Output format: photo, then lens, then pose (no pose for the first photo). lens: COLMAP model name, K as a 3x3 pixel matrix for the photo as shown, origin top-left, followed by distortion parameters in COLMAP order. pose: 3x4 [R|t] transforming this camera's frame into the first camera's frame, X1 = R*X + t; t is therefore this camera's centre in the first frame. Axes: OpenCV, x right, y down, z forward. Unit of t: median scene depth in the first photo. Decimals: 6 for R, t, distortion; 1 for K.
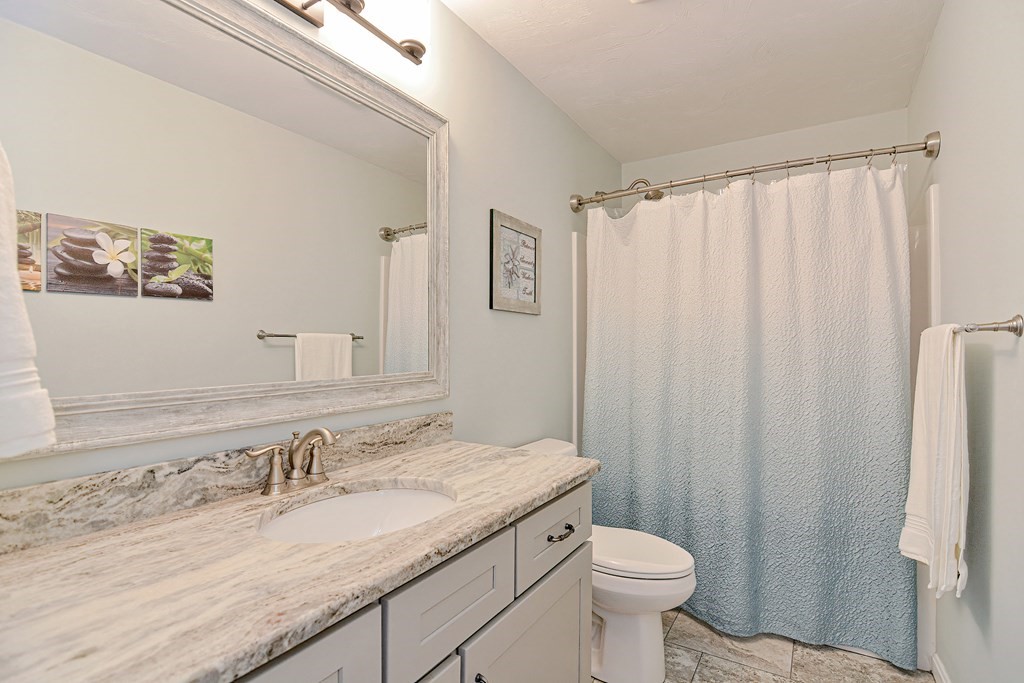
lens RADIAL K [[495.4, 0, 512.4], [0, 495.4, 346.0], [0, 0, 1]] dist [0.017370, -0.009905]
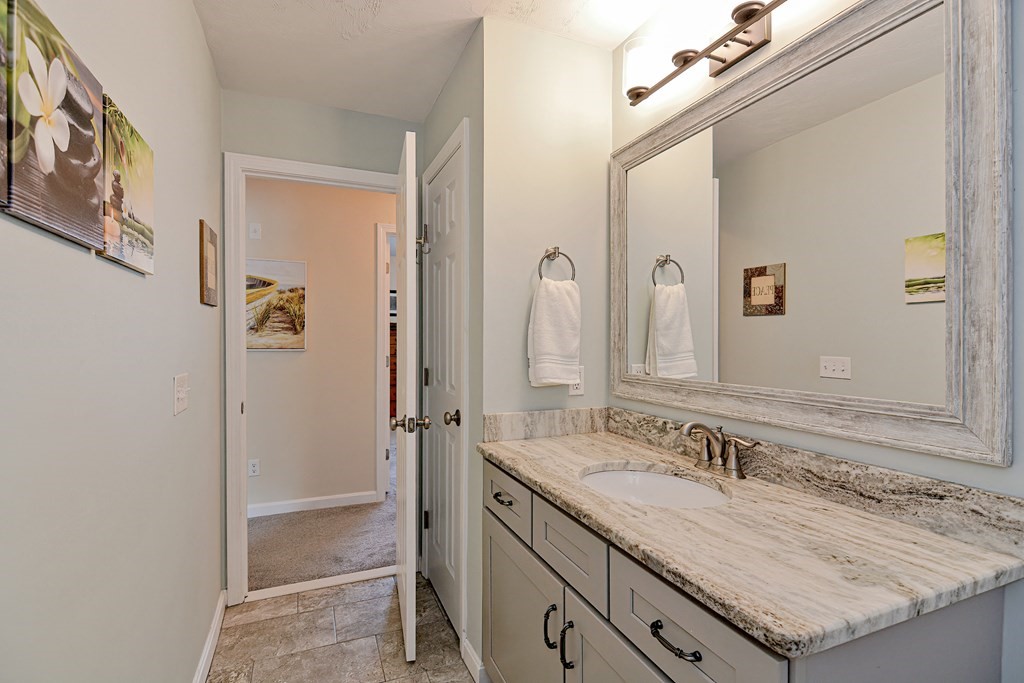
lens RADIAL K [[495.4, 0, 512.0], [0, 495.4, 341.1], [0, 0, 1]] dist [0.017370, -0.009905]
pose [[-0.584463, 0.003933, -0.811410, 0.798058], [-0.000255, 0.999987, 0.005031, -0.036023], [0.811420, 0.003148, -0.584455, 1.252044]]
